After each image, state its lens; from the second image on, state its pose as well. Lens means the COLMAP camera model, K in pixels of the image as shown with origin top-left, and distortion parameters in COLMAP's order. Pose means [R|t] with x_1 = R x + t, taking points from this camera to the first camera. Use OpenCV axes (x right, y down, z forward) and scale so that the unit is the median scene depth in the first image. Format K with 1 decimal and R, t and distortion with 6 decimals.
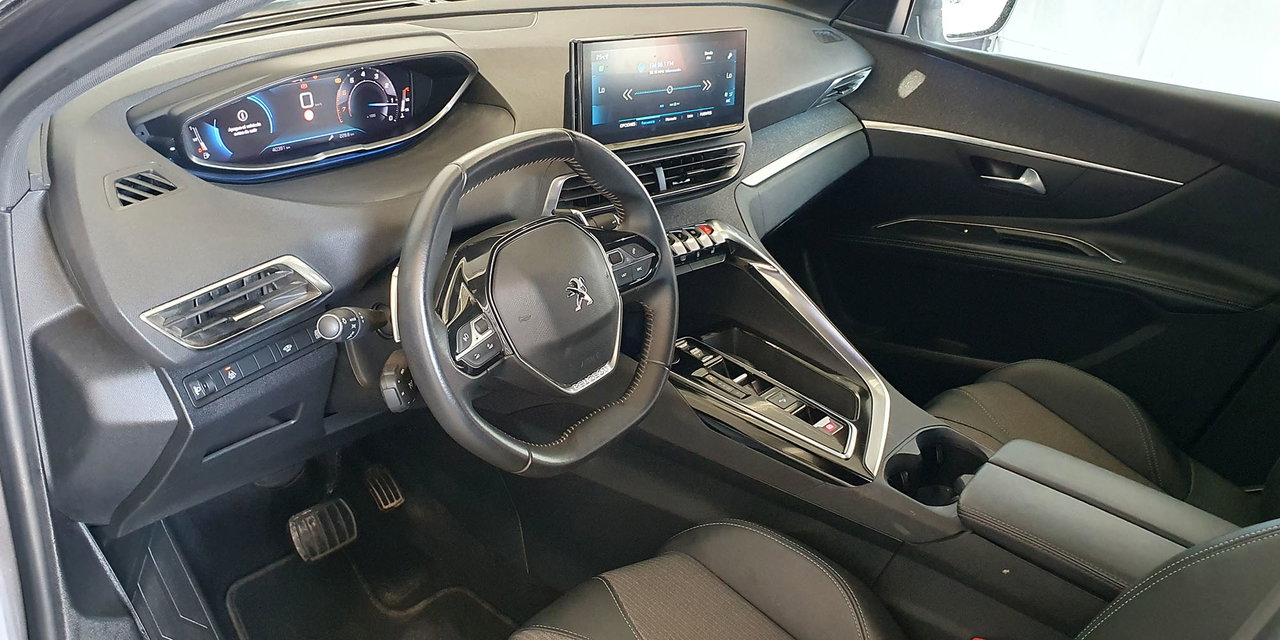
lens RADIAL K [[1089.0, 0, 624.2], [0, 1089.0, 319.0], [0, 0, 1]] dist [0.051477, -0.093207]
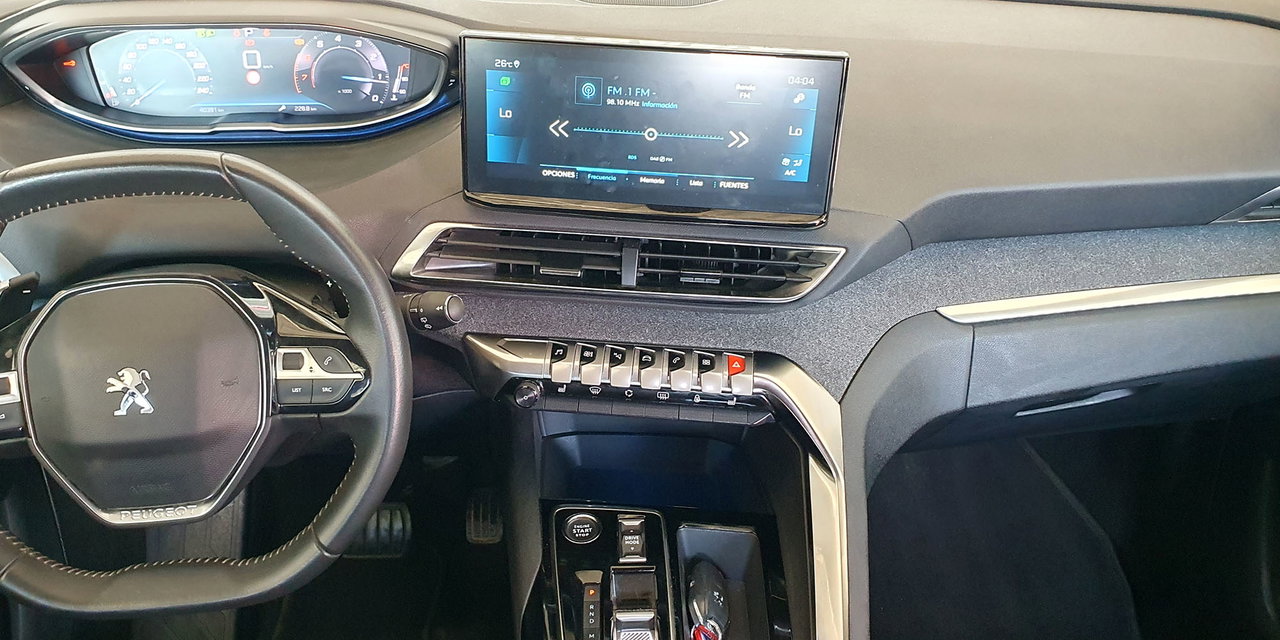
lens RADIAL K [[1089.0, 0, 611.2], [0, 1089.0, 308.7], [0, 0, 1]] dist [0.051477, -0.093207]
pose [[0.660231, 0.310133, -0.684041, 0.489726], [-0.278887, 0.946881, 0.160122, -0.214034], [0.697365, 0.085053, 0.711652, 0.567729]]
